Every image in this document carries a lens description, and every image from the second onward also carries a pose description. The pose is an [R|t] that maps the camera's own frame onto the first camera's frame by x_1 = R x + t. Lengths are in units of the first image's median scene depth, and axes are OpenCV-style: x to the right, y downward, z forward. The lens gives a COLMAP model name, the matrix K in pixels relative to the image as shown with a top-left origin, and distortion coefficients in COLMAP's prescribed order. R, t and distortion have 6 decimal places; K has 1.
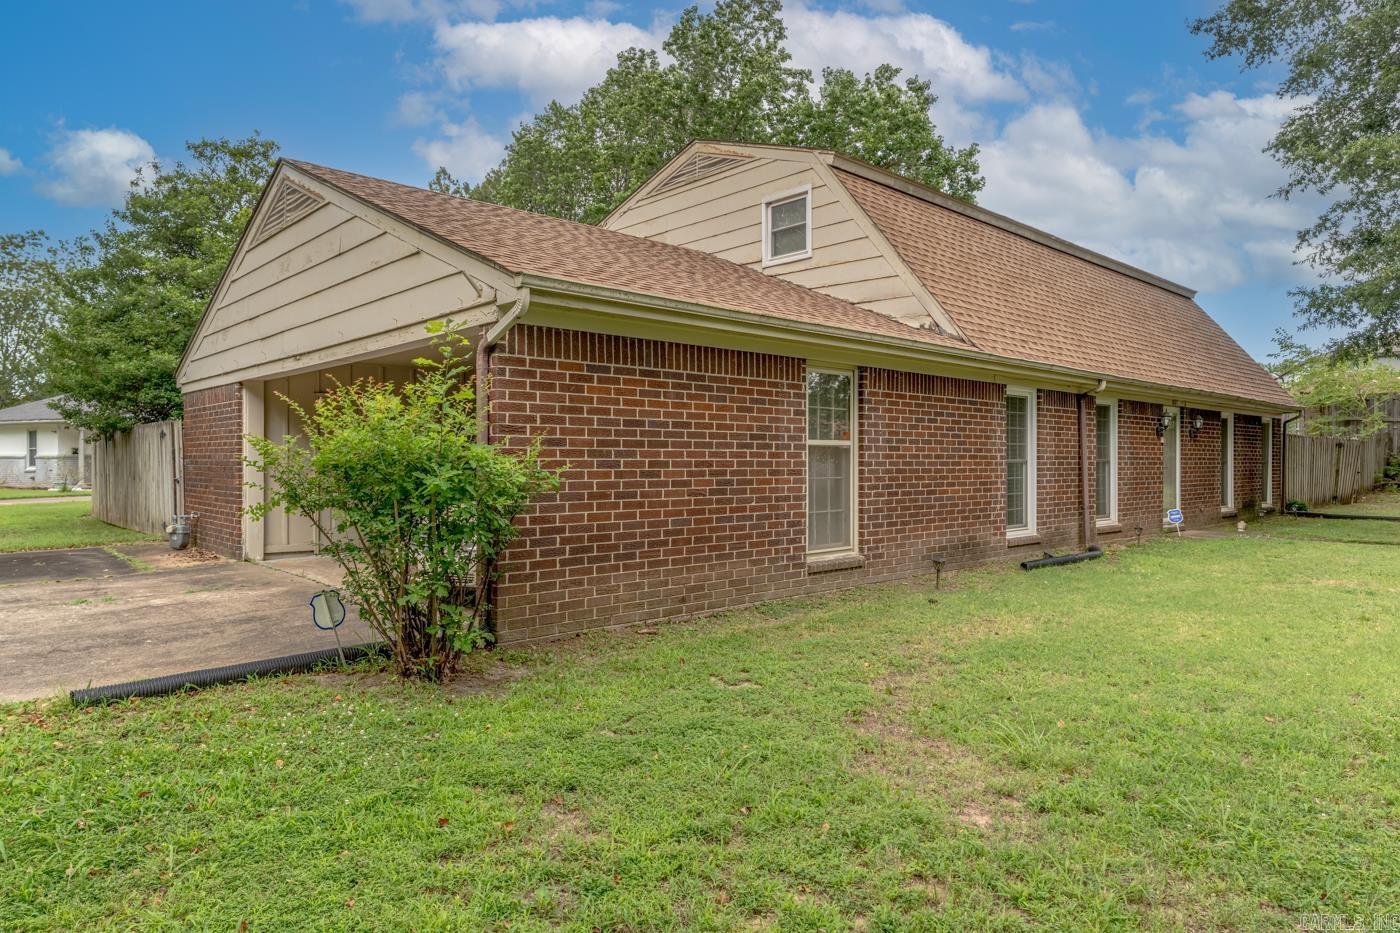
lens RADIAL K [[869.9, 0, 700.0], [0, 869.9, 466.5], [0, 0, 1]] dist [0.000134, 0.000065]
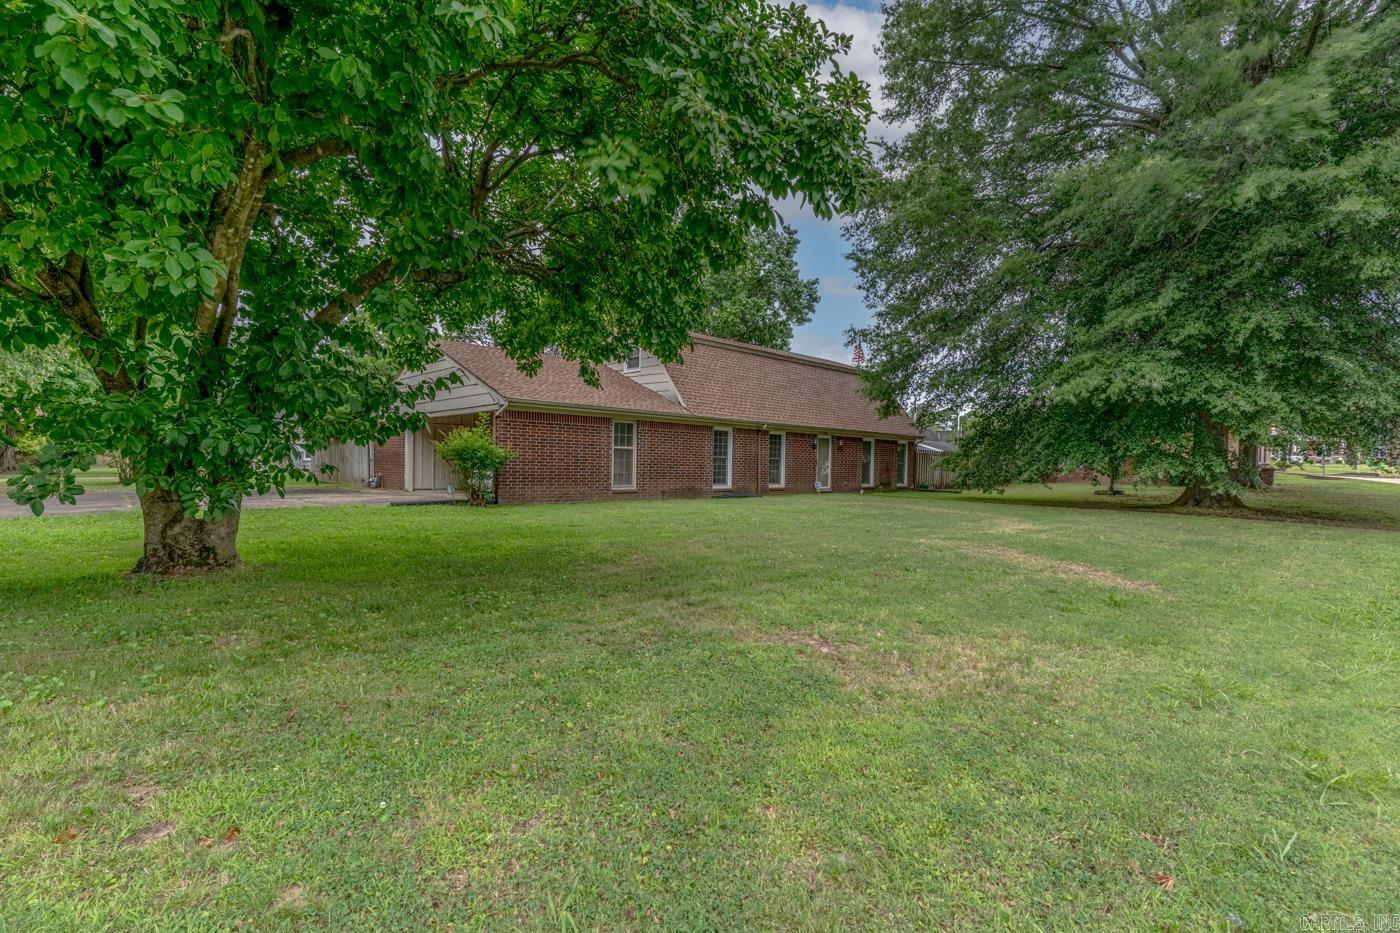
lens RADIAL K [[666.4, 0, 700.0], [0, 666.4, 466.5], [0, 0, 1]] dist [0.000306, -0.000051]
pose [[0.999776, 0.013622, 0.016202, 0.349888], [-0.013471, 0.999865, -0.009370, 0.048628], [-0.016327, 0.009150, 0.999825, -1.104787]]
